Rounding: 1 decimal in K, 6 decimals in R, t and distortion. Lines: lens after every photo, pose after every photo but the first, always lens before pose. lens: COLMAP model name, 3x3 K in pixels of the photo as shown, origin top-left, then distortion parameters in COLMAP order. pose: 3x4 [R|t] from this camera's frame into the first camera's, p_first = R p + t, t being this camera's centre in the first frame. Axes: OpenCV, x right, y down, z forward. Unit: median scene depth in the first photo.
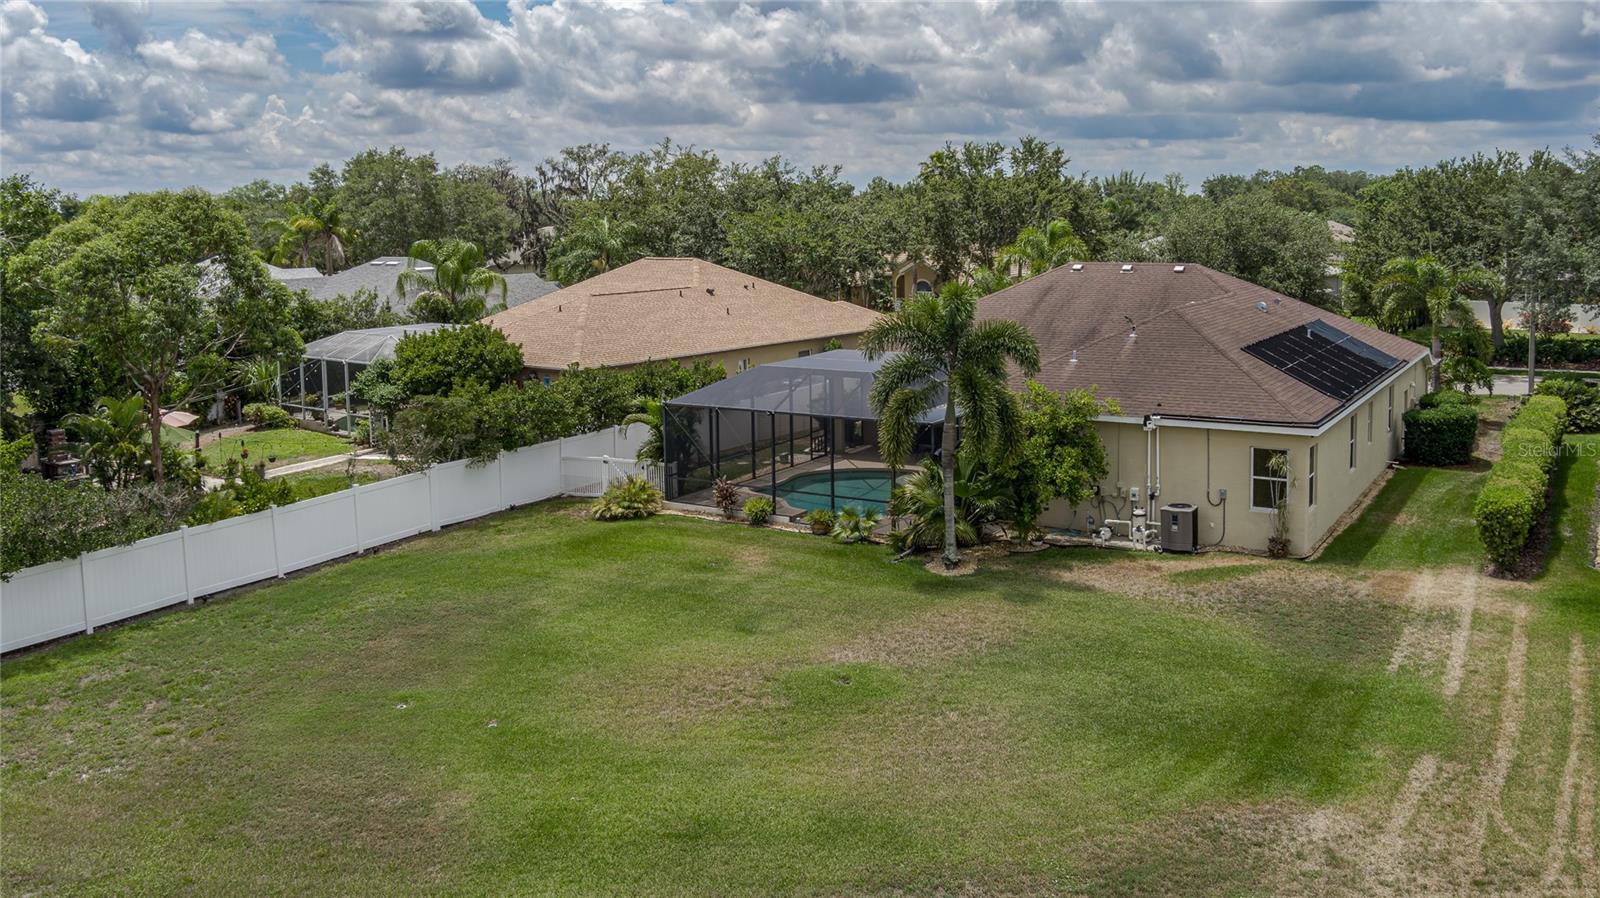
lens RADIAL K [[1350.0, 0, 800.0], [0, 1350.0, 449.0], [0, 0, 1]] dist [-0.043750, -0.002519]
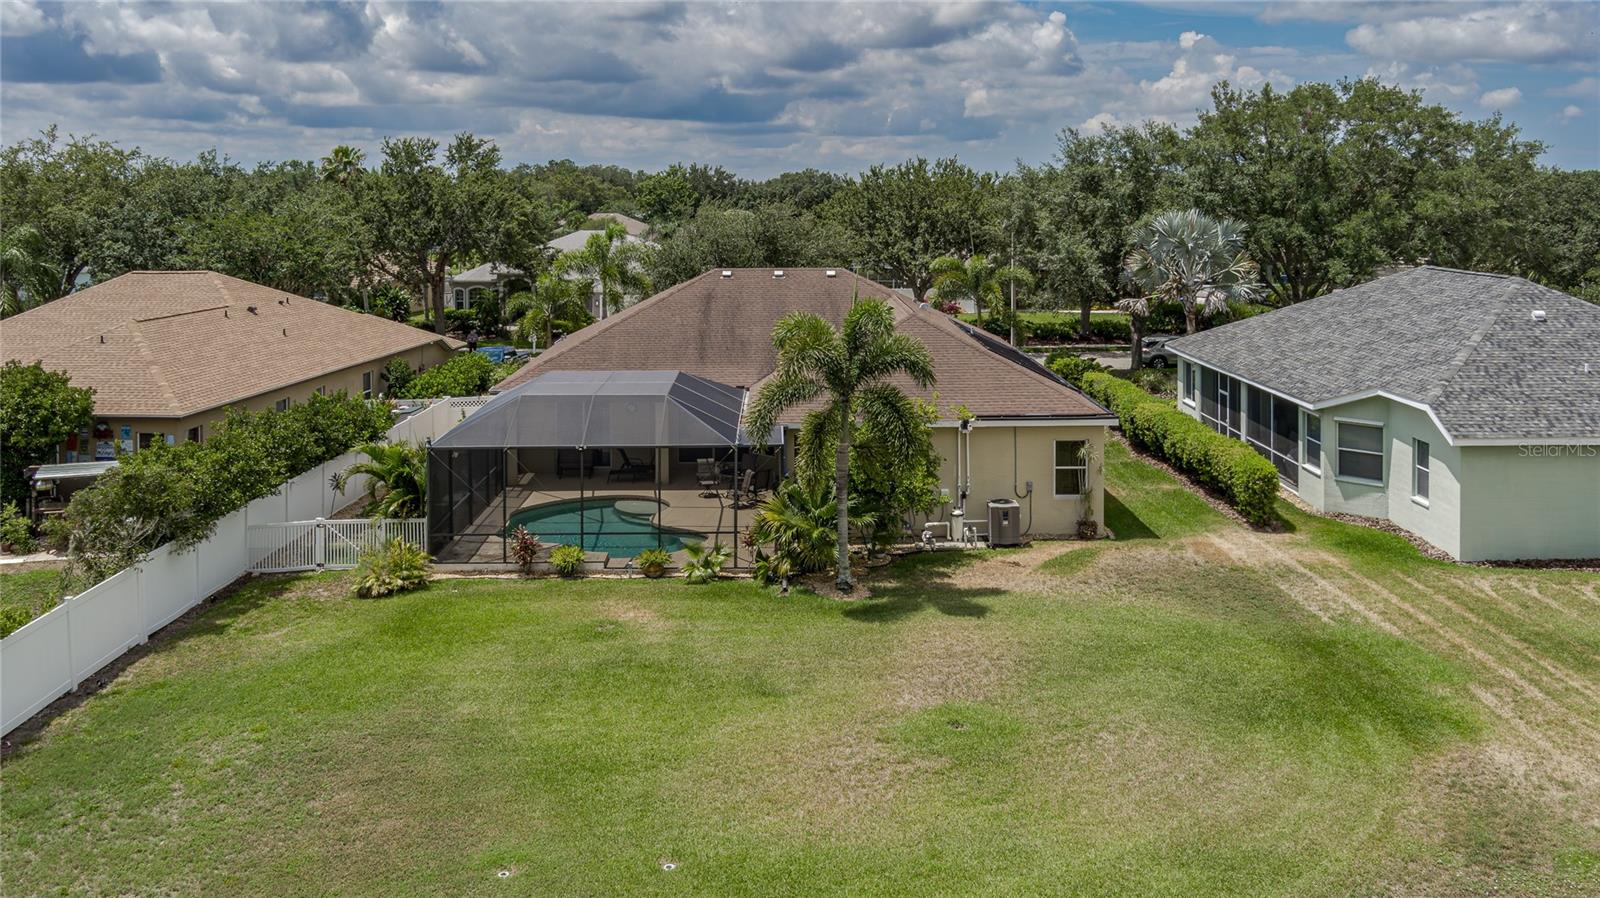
lens RADIAL K [[1368.1, 0, 807.4], [0, 1368.1, 327.7], [0, 0, 1]] dist [-0.032061, -0.000391]
pose [[0.840170, -0.043526, 0.540573, -0.441837], [0.087858, 0.994531, -0.056473, -0.048993], [-0.535159, 0.094940, 0.839399, 0.172535]]
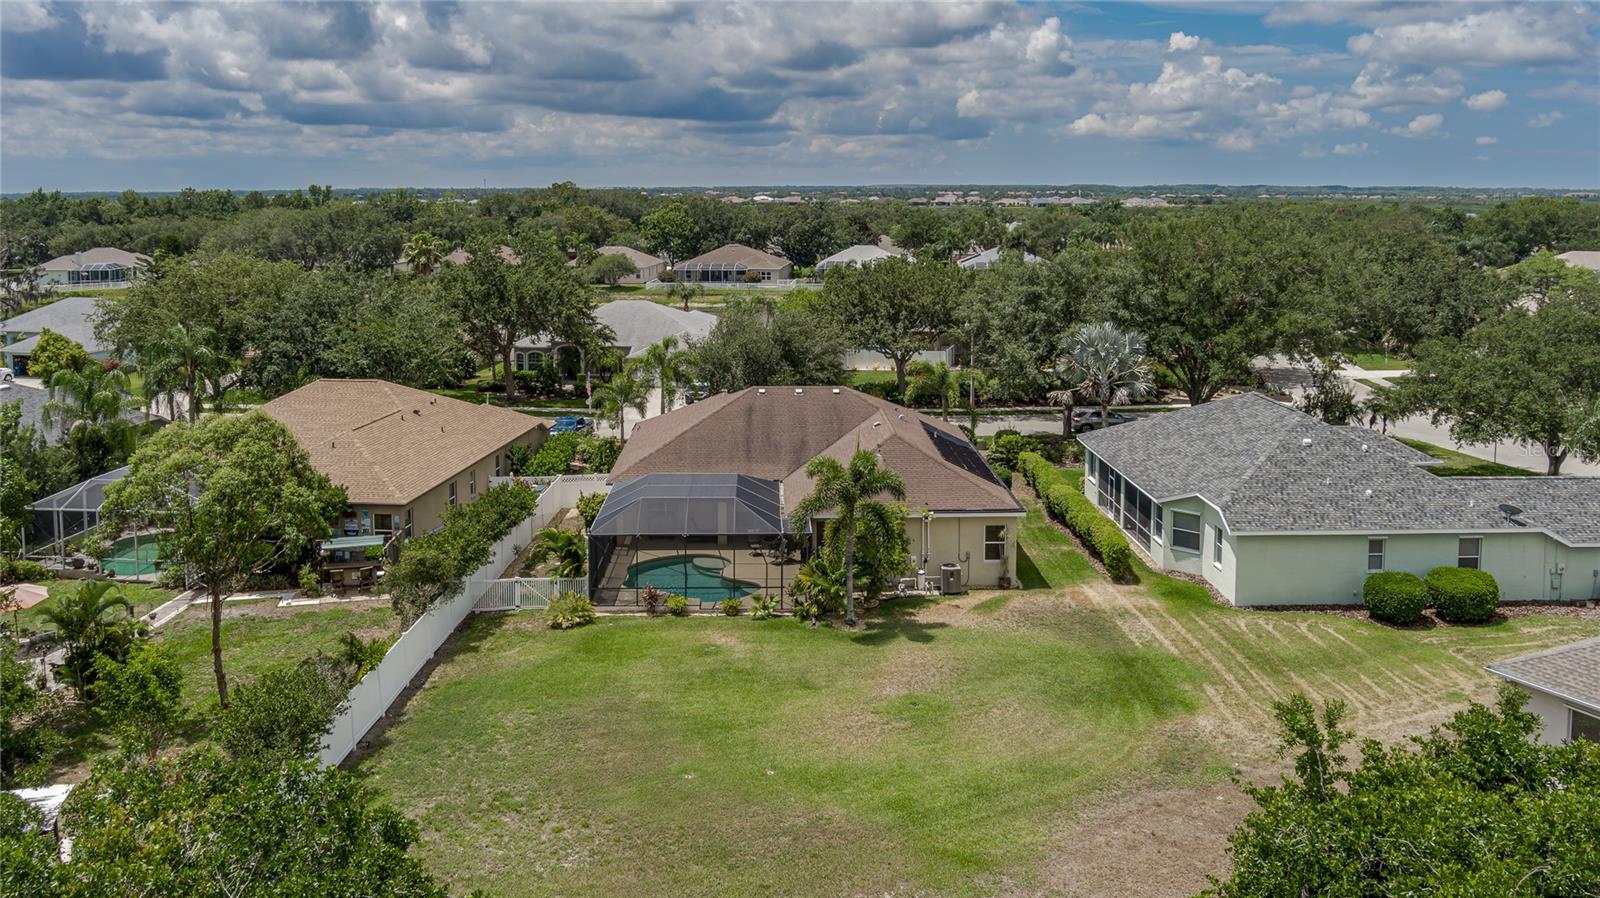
lens RADIAL K [[1350.0, 0, 800.0], [0, 1350.0, 449.0], [0, 0, 1]] dist [-0.043750, -0.002519]
pose [[0.836716, -0.091707, 0.539903, -0.787508], [0.085032, 0.995678, 0.037346, -0.185525], [-0.540995, 0.014661, 0.840898, -0.309302]]
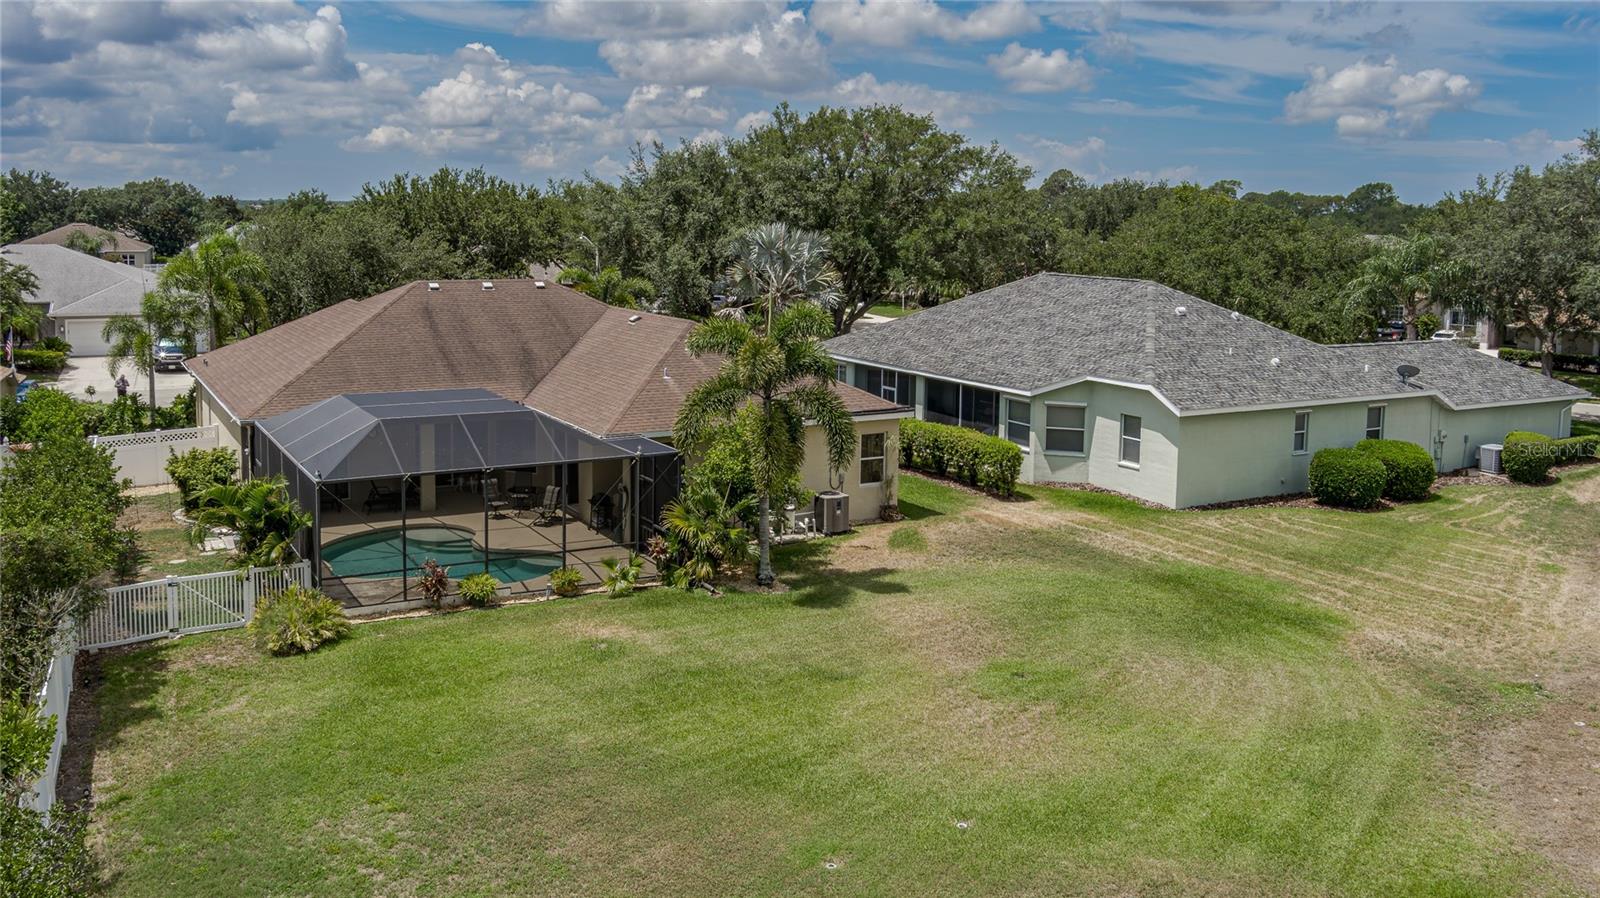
lens RADIAL K [[1350.0, 0, 800.0], [0, 1350.0, 449.0], [0, 0, 1]] dist [-0.043750, -0.002519]
pose [[0.474822, -0.132151, 0.870103, -0.760688], [0.133818, 0.988007, 0.077033, -0.091307], [-0.869849, 0.079859, 0.486812, 0.478774]]
